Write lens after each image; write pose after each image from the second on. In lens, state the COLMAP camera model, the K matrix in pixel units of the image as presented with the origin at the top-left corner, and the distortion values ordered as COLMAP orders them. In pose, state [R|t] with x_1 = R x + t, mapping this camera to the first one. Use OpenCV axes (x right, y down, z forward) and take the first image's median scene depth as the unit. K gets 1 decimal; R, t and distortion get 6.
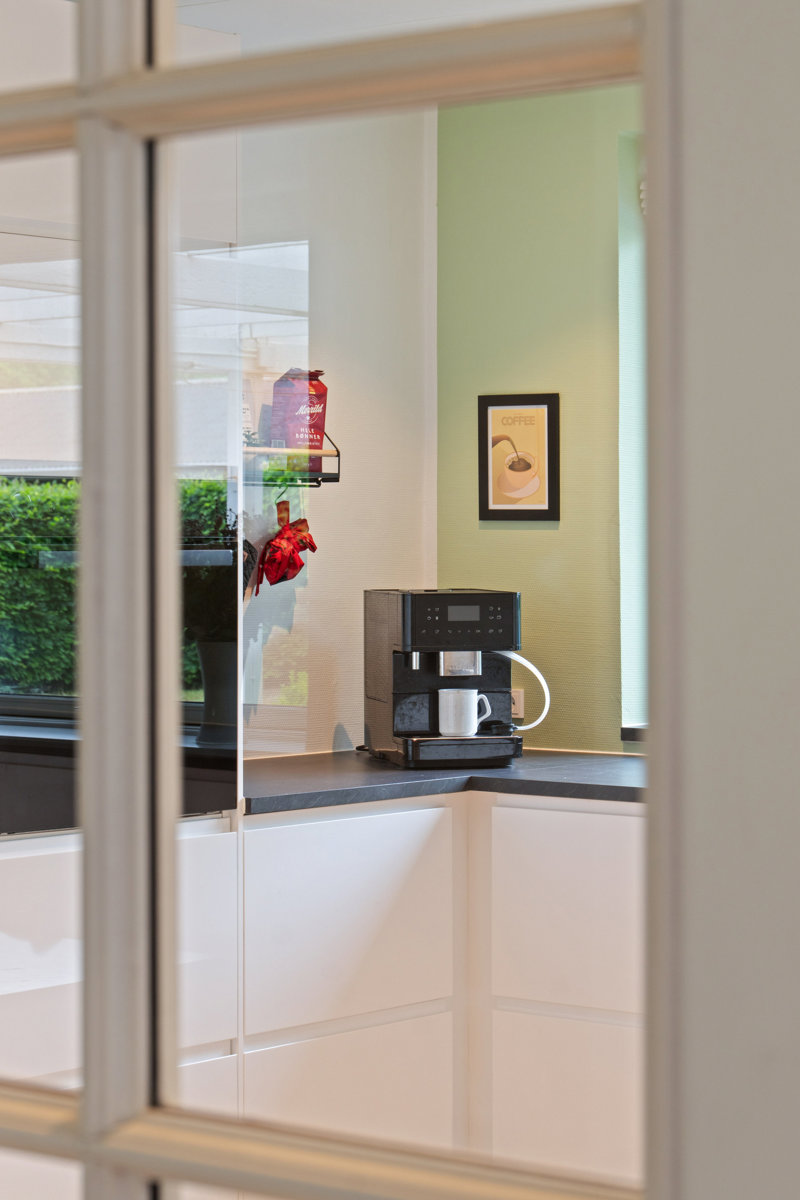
lens RADIAL K [[2831.8, 0, 400.4], [0, 2831.8, 598.6], [0, 0, 1]] dist [-0.085699, 0.000000]
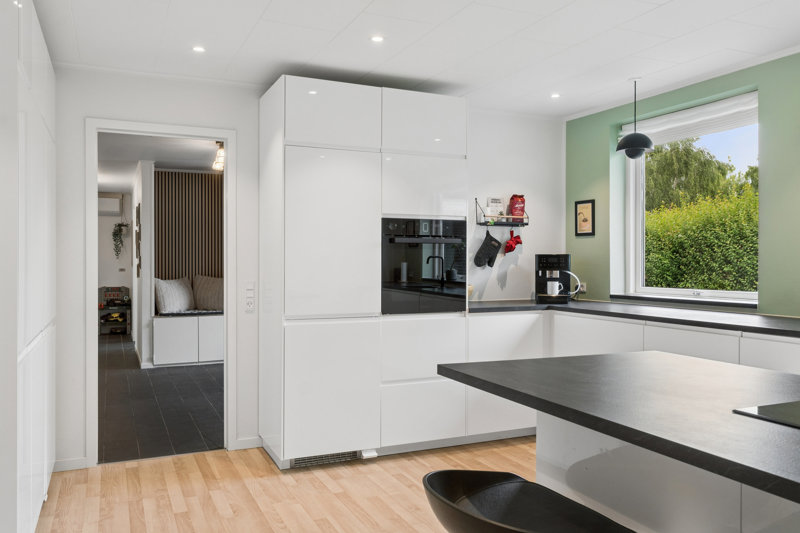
lens RADIAL K [[622.3, 0, 397.3], [0, 622.3, 265.2], [0, 0, 1]] dist [0.003242, -0.003431]
pose [[0.905877, 0.006565, -0.423489, 0.167278], [-0.011704, 0.999886, -0.009537, 0.020286], [0.423379, 0.013596, 0.905851, 0.200089]]
